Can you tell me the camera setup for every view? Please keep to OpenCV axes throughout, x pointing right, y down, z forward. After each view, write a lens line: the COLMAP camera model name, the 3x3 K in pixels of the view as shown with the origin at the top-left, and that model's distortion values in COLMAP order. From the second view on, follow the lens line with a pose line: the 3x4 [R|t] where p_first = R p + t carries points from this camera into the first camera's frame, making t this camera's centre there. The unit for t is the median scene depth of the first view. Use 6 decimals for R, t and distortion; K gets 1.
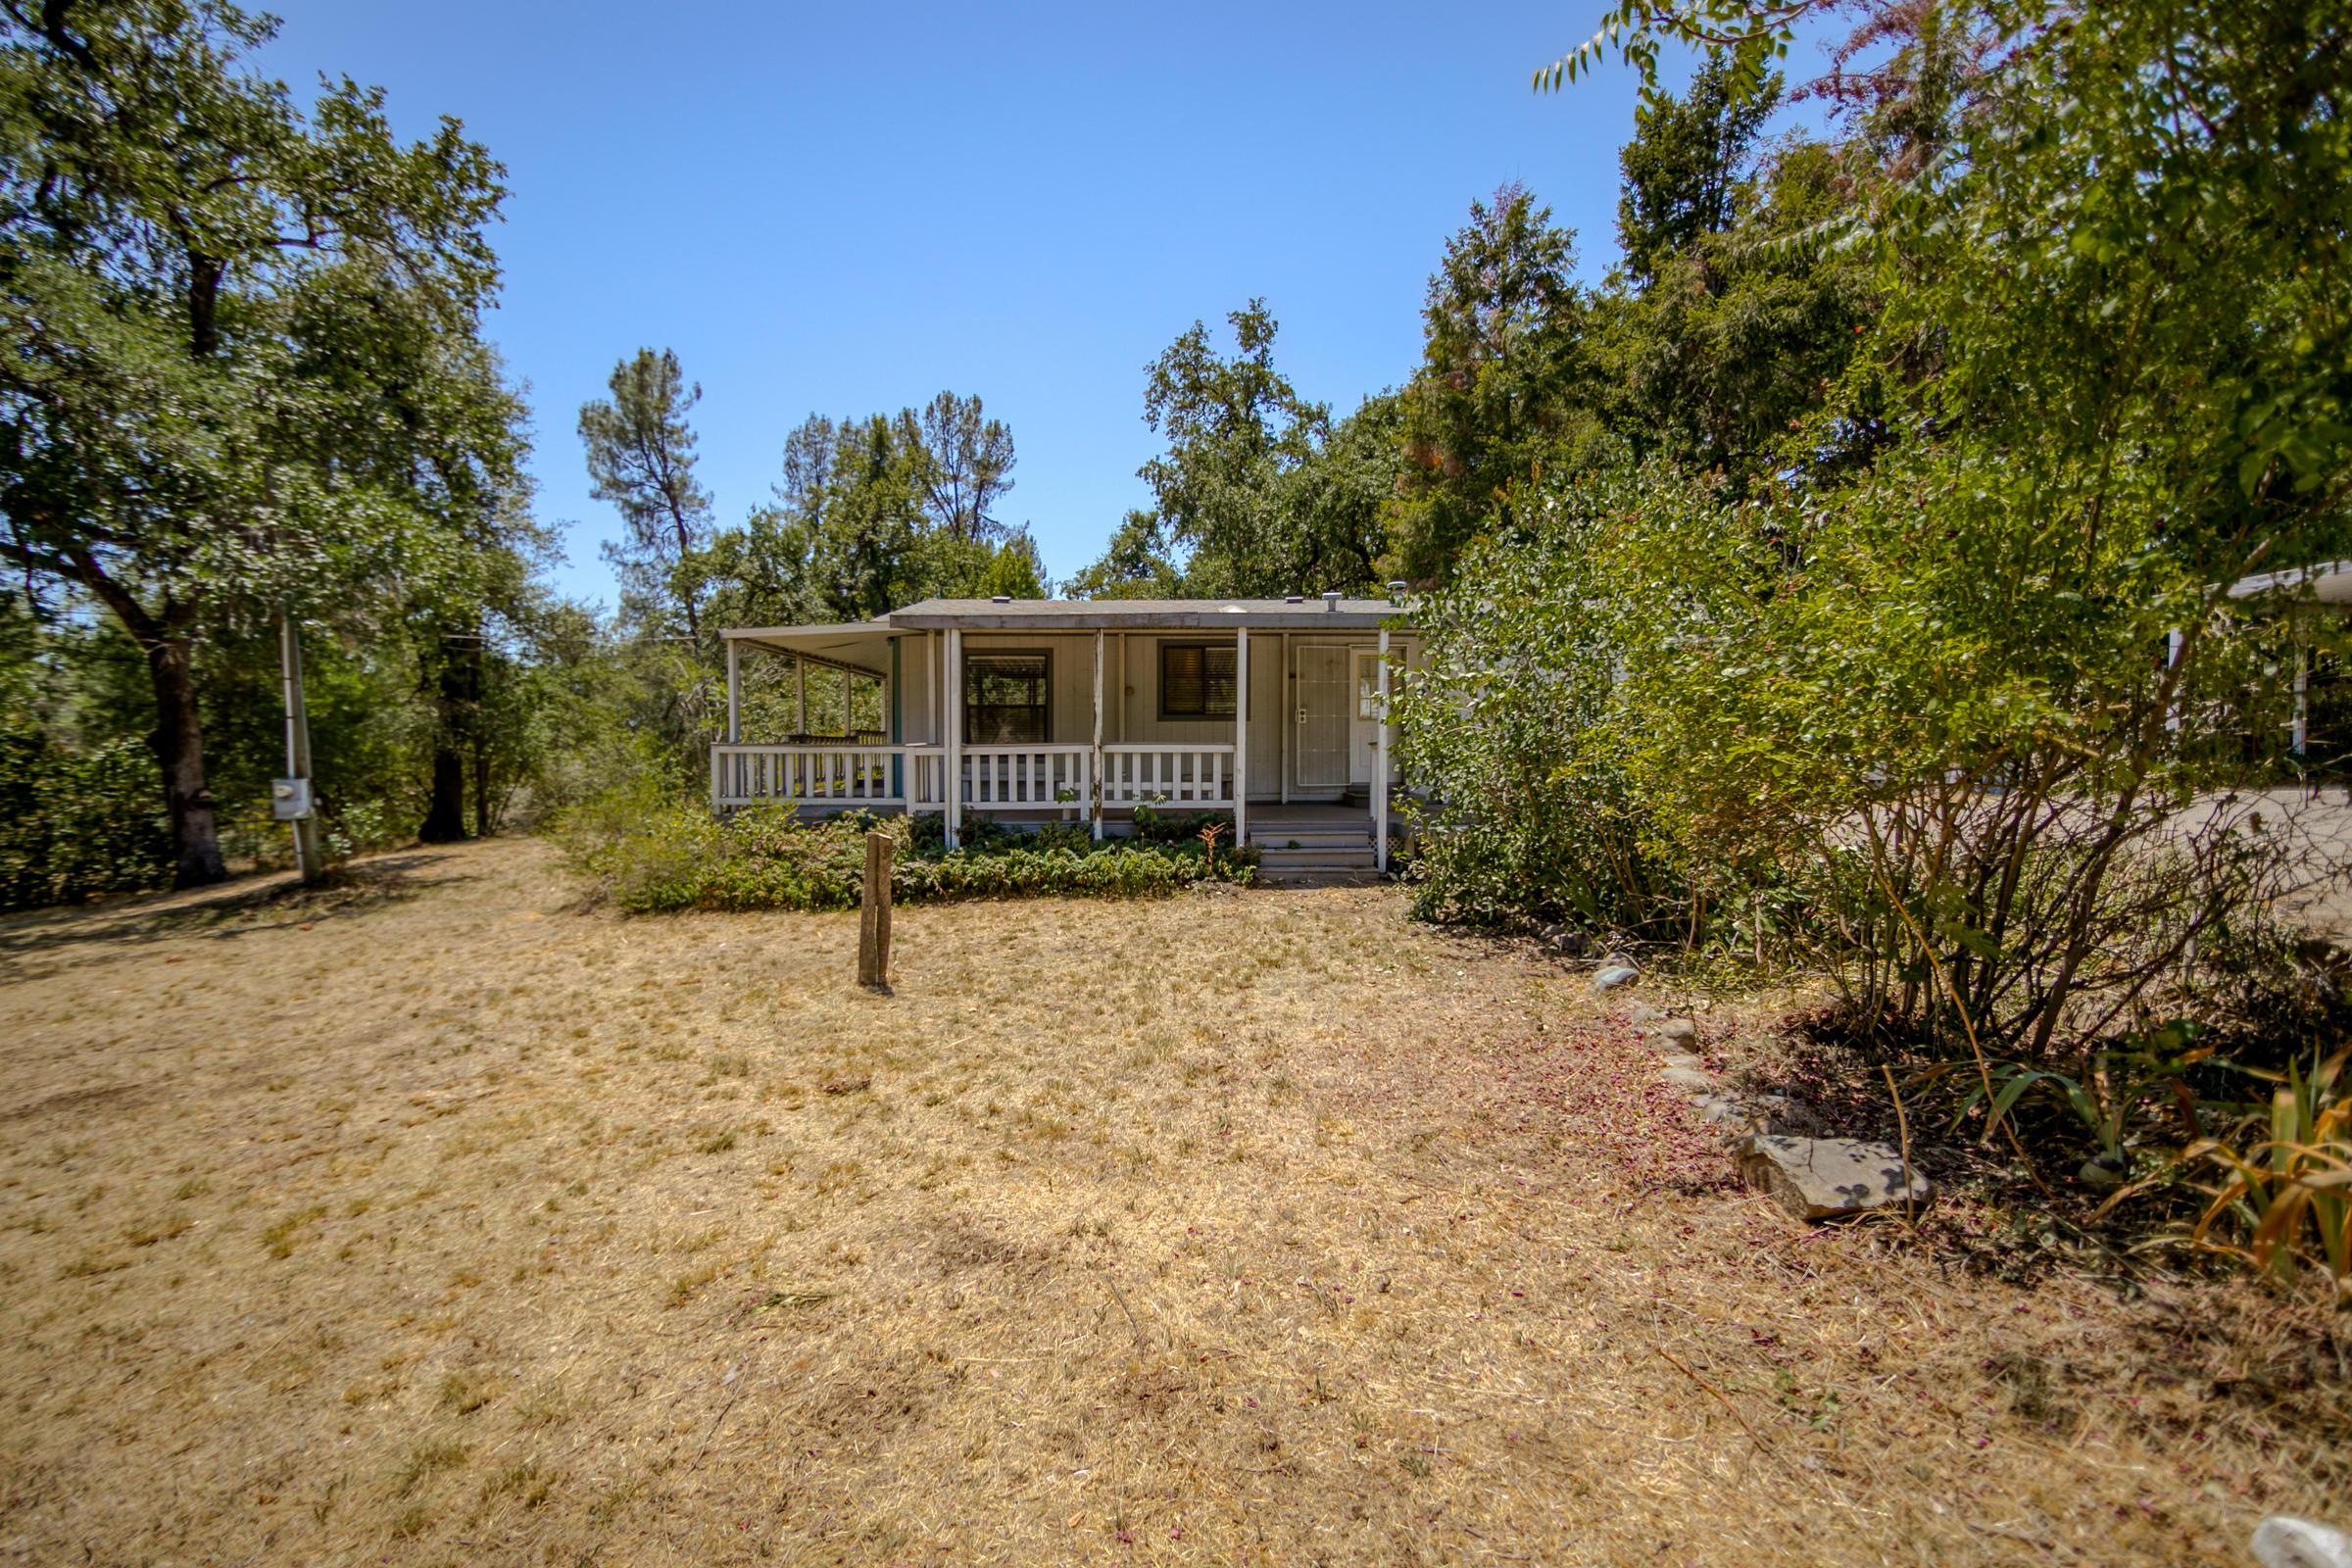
lens RADIAL K [[926.4, 0, 1167.2], [0, 926.4, 784.1], [0, 0, 1]] dist [-0.001589, 0.004212]
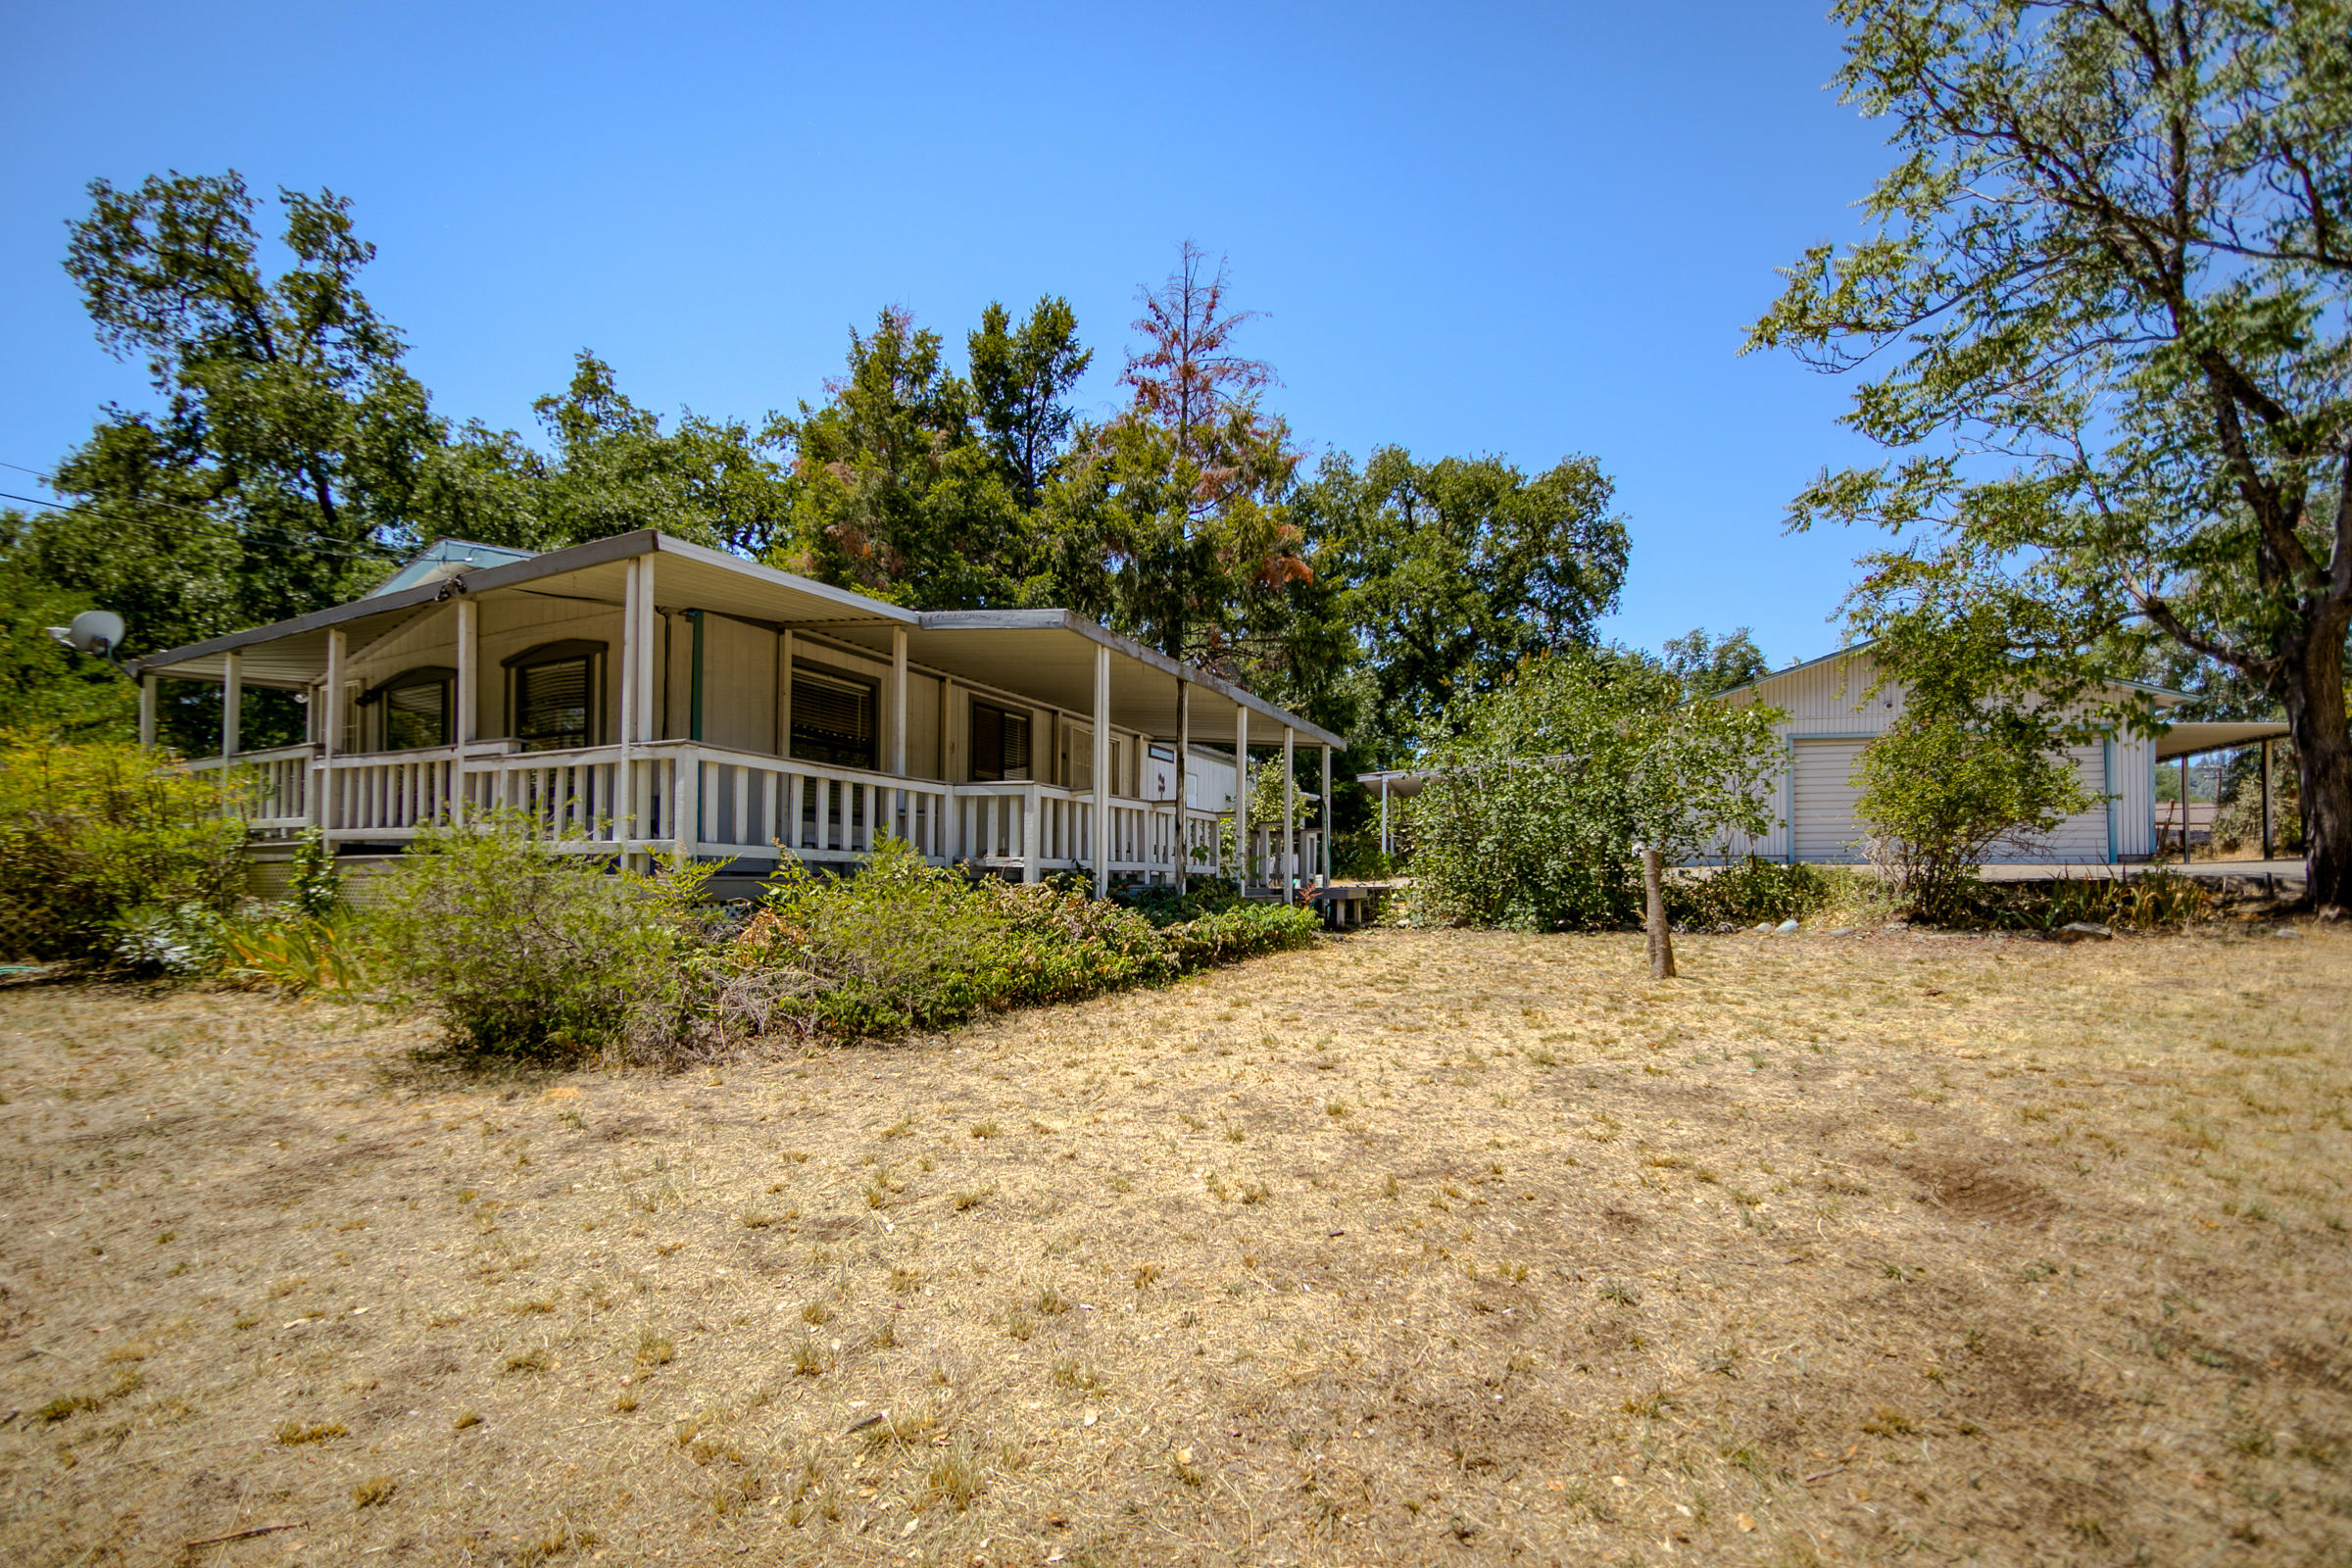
lens RADIAL K [[957.5, 0, 1174.6], [0, 957.5, 874.6], [0, 0, 1]] dist [0.001667, 0.001250]
pose [[0.471125, 0.016676, 0.881909, -0.226439], [0.020147, 0.999357, -0.029659, 0.013695], [-0.881836, 0.031741, 0.470486, 0.129336]]
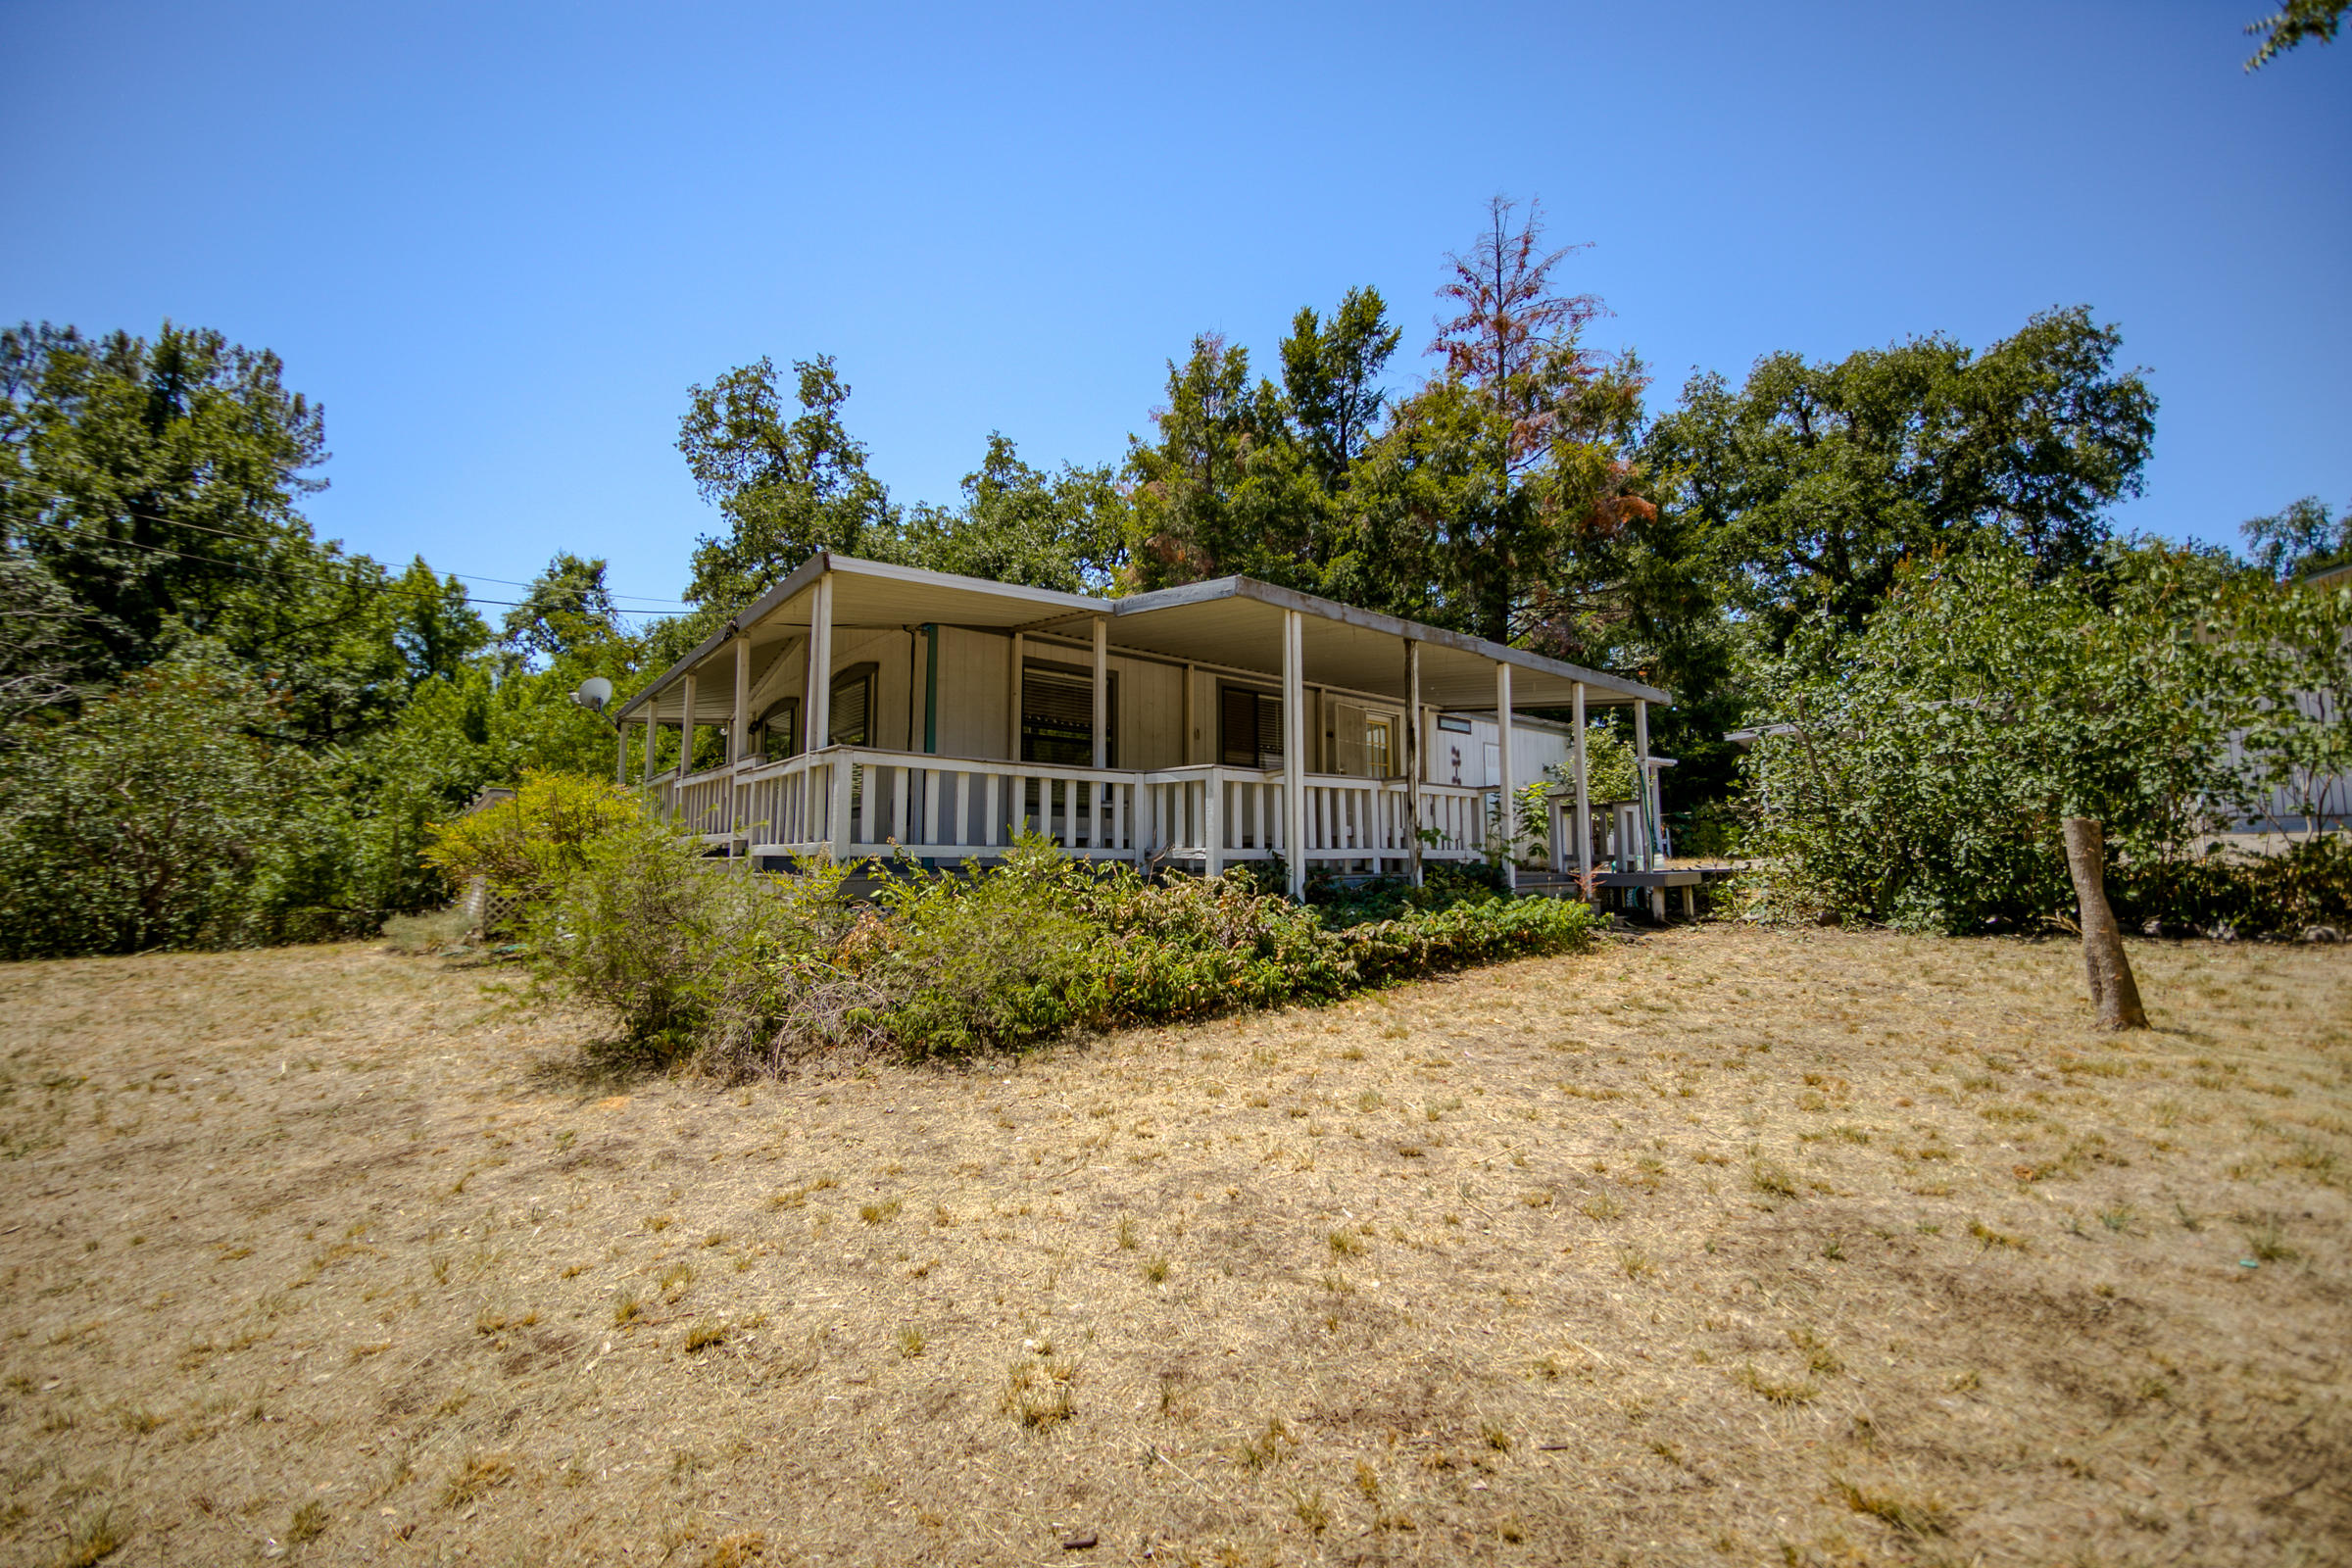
lens RADIAL K [[926.4, 0, 1167.2], [0, 926.4, 784.1], [0, 0, 1]] dist [-0.001589, 0.004212]
pose [[0.782046, 0.051473, 0.621091, -0.185851], [0.025347, 0.993132, -0.114222, 0.011681], [-0.622705, 0.105069, 0.775370, 0.118719]]
